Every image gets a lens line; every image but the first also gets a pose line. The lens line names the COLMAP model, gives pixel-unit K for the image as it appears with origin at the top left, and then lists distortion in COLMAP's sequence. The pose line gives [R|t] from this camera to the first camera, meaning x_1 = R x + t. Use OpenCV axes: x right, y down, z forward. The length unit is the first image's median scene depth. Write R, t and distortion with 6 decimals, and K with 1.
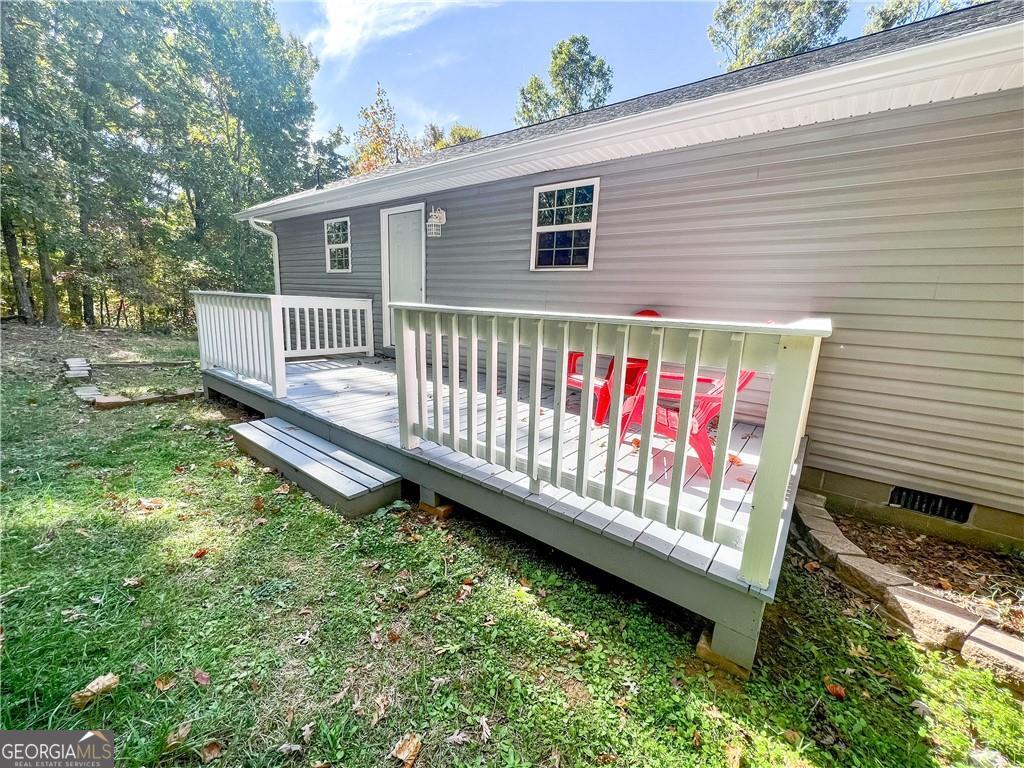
lens RADIAL K [[408.9, 0, 513.2], [0, 408.9, 382.3], [0, 0, 1]] dist [-0.001285, 0.000281]
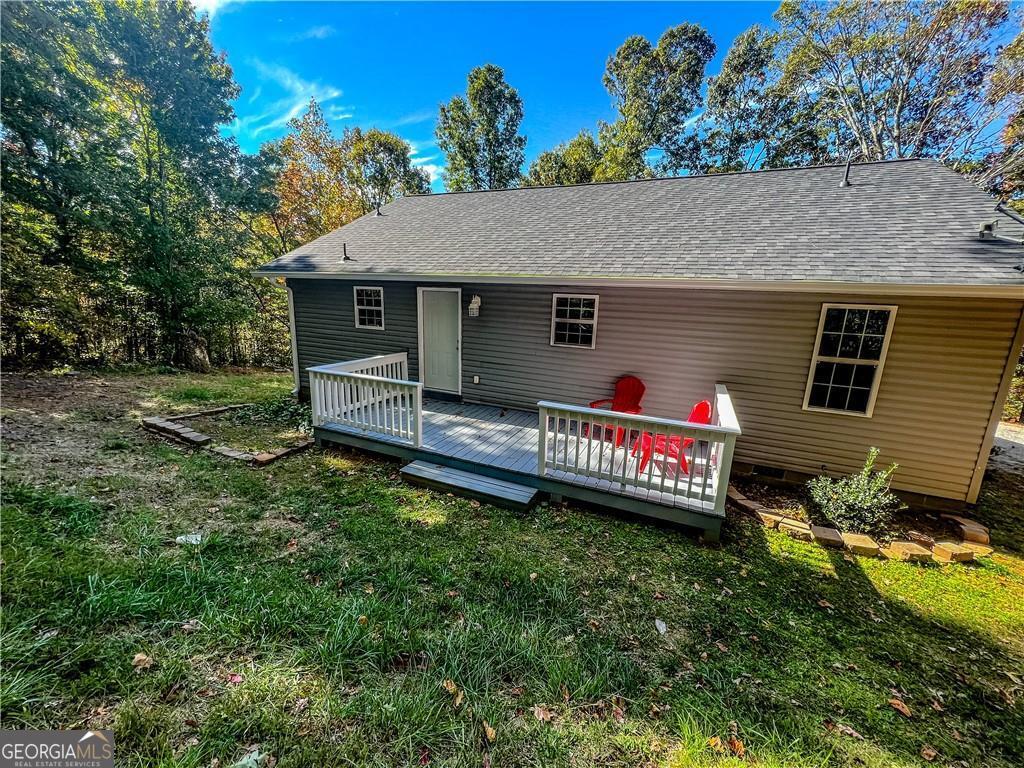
lens RADIAL K [[408.9, 0, 511.9], [0, 408.9, 382.1], [0, 0, 1]] dist [-0.001285, 0.000281]
pose [[0.971268, -0.063048, 0.229486, -0.527109], [0.055455, 0.997684, 0.039392, -0.230694], [-0.231438, -0.025534, 0.972515, -0.533608]]
